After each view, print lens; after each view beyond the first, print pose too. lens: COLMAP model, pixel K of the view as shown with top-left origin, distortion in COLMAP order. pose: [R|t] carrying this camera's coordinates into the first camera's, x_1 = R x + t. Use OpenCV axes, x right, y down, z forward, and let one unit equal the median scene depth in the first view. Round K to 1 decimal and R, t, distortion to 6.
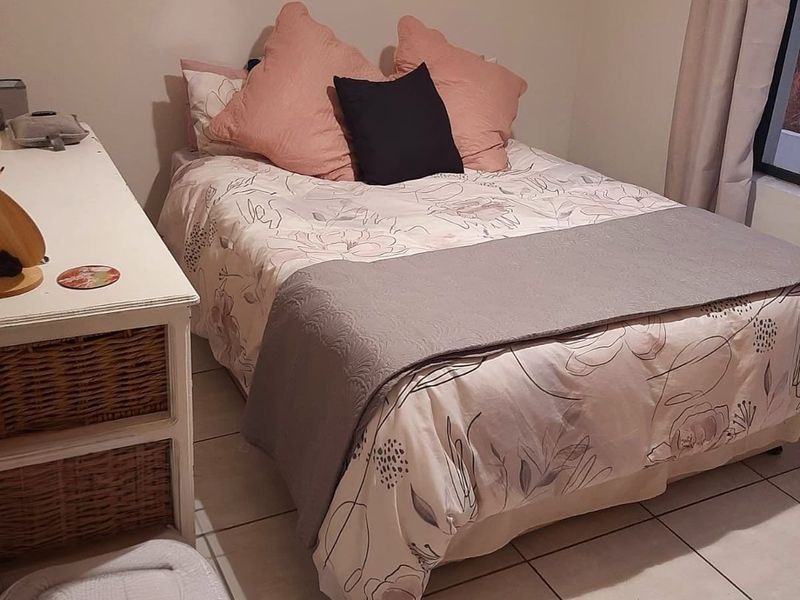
lens RADIAL K [[832.6, 0, 400.0], [0, 832.6, 300.0], [0, 0, 1]] dist [0.130940, -0.259641]
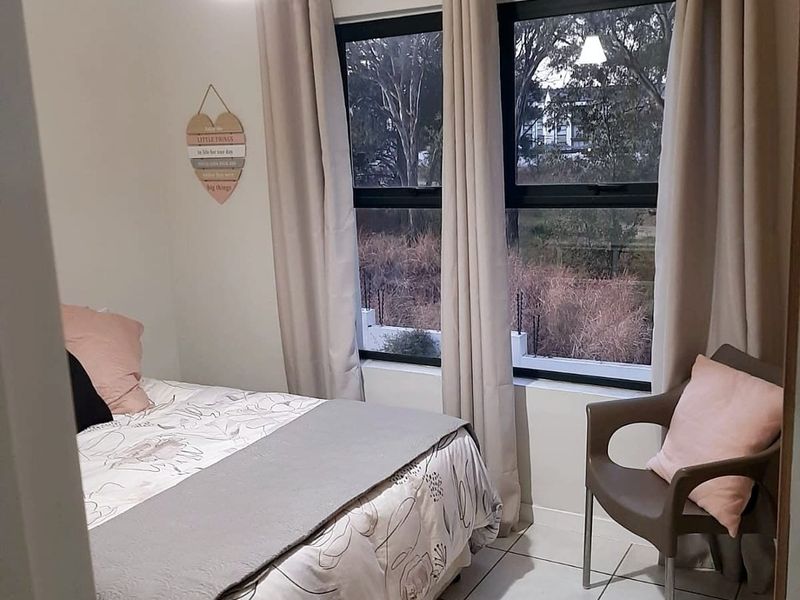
lens RADIAL K [[832.6, 0, 400.0], [0, 832.6, 300.0], [0, 0, 1]] dist [0.130940, -0.259641]
pose [[0.831937, -0.177394, 0.525749, -0.180267], [0.295747, 0.943472, -0.149647, -0.040557], [-0.469483, 0.279986, 0.837373, -0.078224]]
